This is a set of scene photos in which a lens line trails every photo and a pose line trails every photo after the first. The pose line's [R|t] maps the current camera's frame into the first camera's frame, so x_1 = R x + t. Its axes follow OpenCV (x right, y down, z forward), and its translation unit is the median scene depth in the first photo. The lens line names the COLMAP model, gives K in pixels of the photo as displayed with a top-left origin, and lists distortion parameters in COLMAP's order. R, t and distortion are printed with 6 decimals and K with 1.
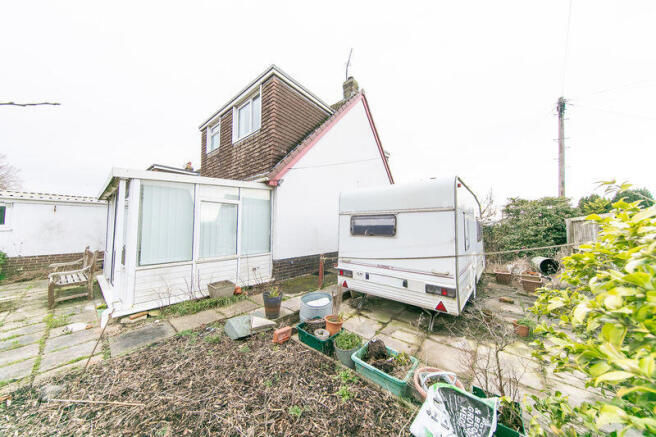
lens RADIAL K [[211.8, 0, 330.8], [0, 211.8, 219.1], [0, 0, 1]] dist [0.002379, -0.000261]
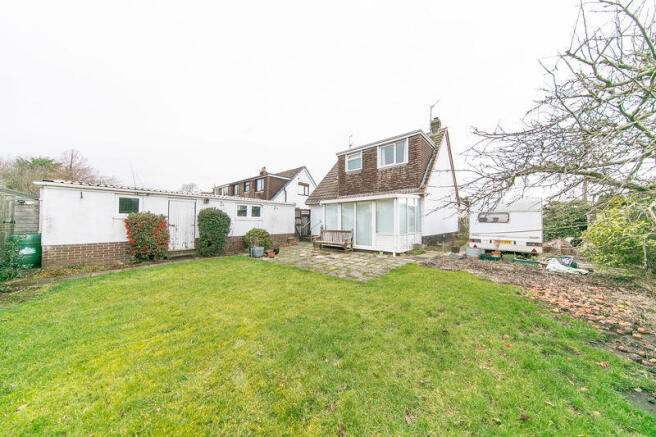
lens RADIAL K [[211.8, 0, 327.0], [0, 211.8, 218.8], [0, 0, 1]] dist [0.002379, -0.000261]
pose [[0.999042, 0.005130, -0.043454, -0.927445], [-0.003942, 0.999617, 0.027377, -0.007639], [0.043577, -0.027179, 0.998680, -0.812562]]
